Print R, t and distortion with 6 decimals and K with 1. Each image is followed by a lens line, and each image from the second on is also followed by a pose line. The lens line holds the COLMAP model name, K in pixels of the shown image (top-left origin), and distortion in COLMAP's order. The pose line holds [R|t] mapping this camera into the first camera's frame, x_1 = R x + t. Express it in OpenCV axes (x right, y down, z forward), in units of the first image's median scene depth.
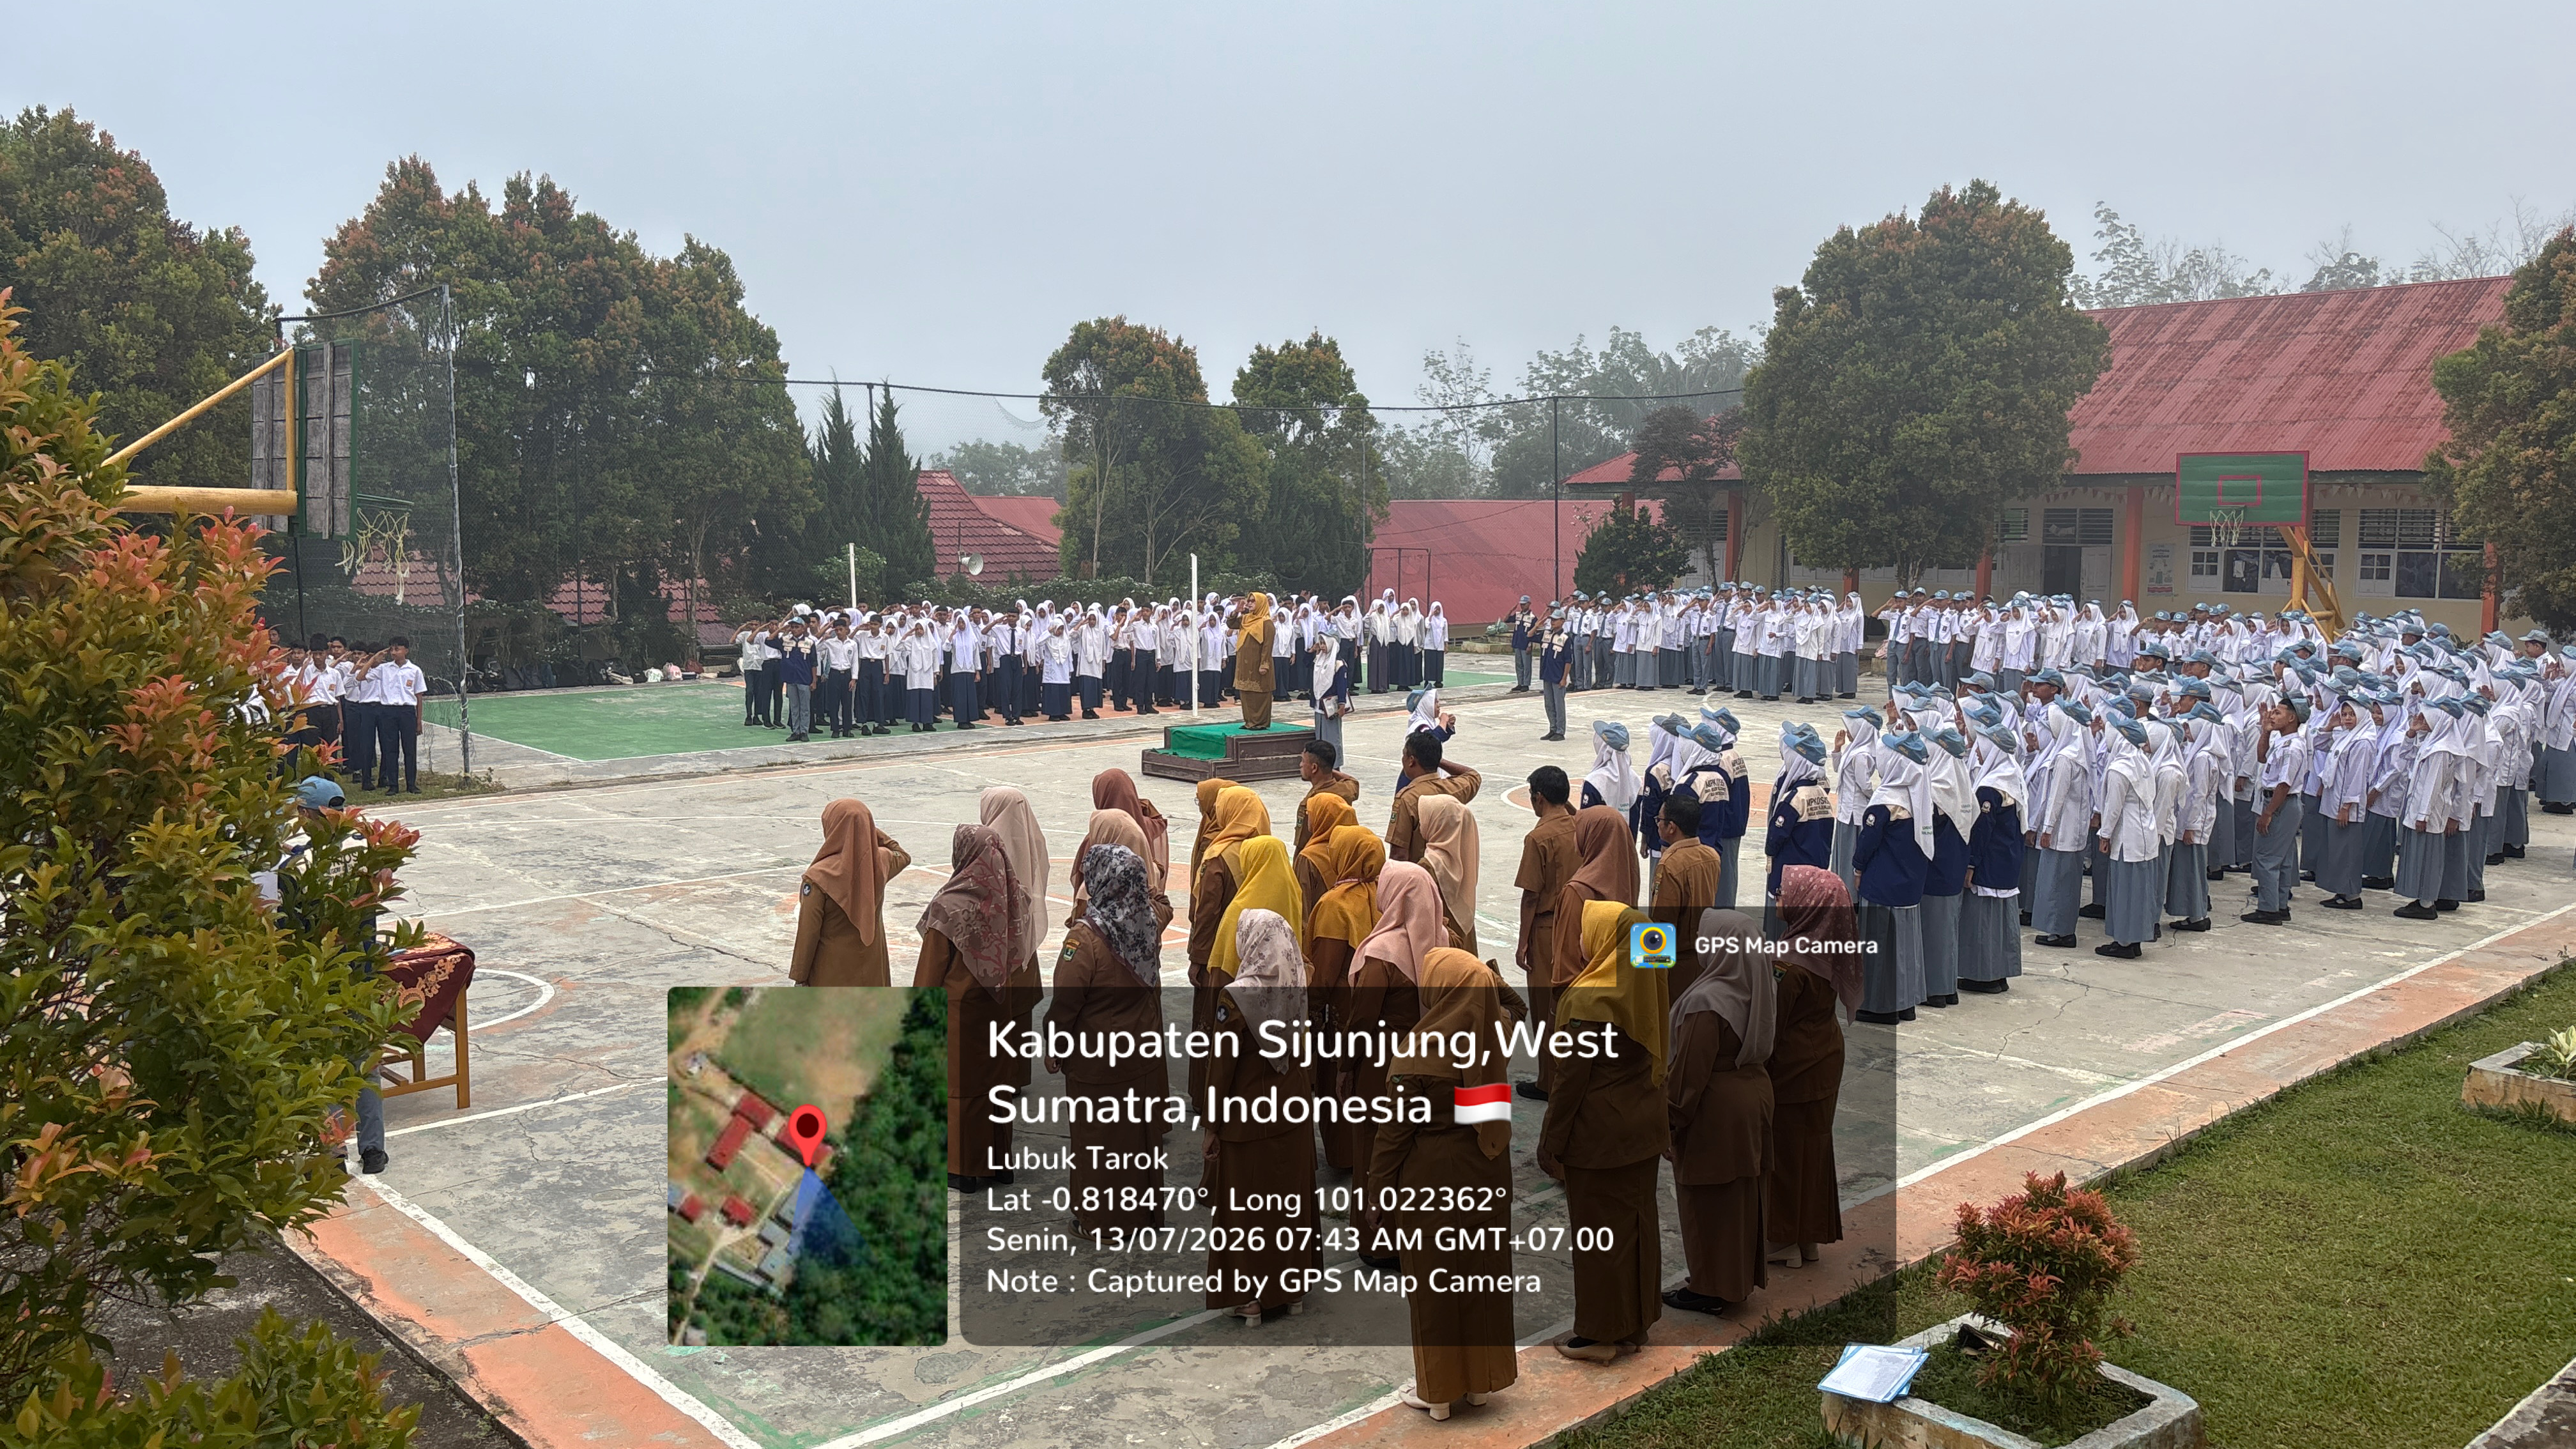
lens RADIAL K [[1954.4, 0, 1288.0], [0, 1954.4, 724.5], [0, 0, 1]] dist [0.075079, 0.001313]
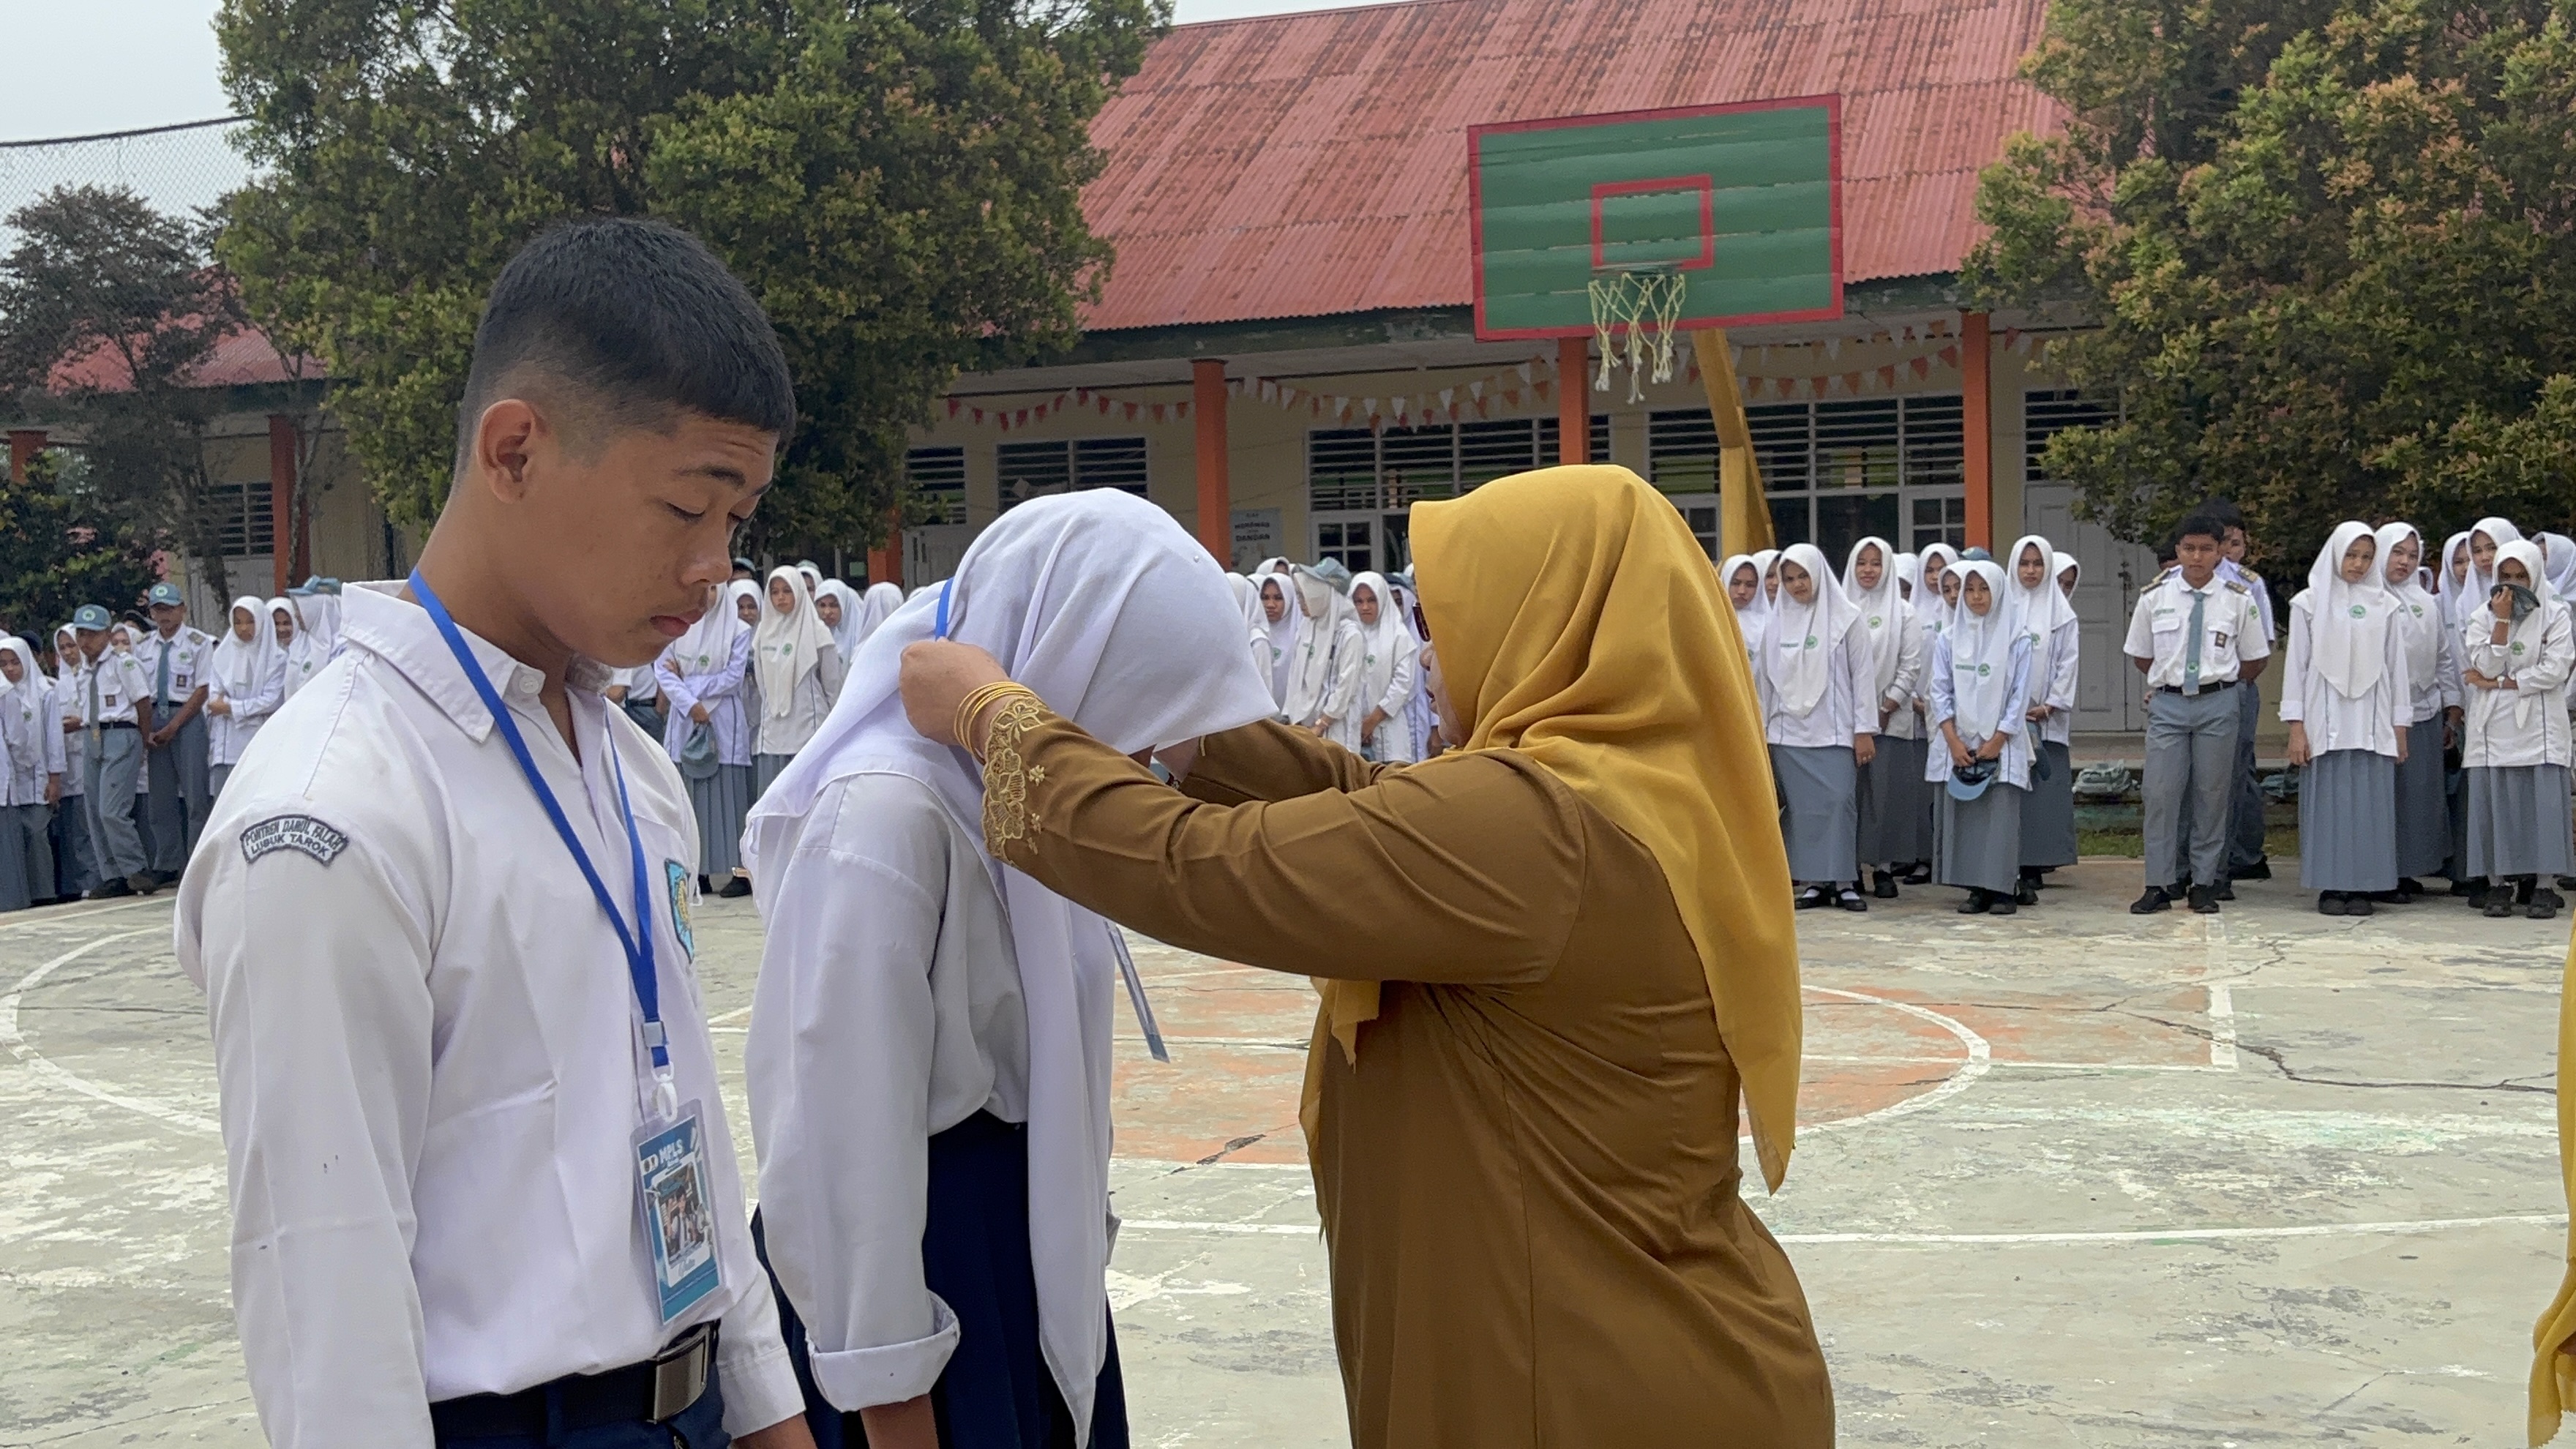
lens RADIAL K [[2986.3, 0, 1288.0], [0, 2986.3, 724.5], [0, 0, 1]] dist [0.016107, -0.087824]
pose [[0.876550, -0.047596, 0.478951, 0.127023], [0.082965, 0.995145, -0.052945, -0.008961], [-0.474106, 0.086145, 0.876243, 0.419428]]
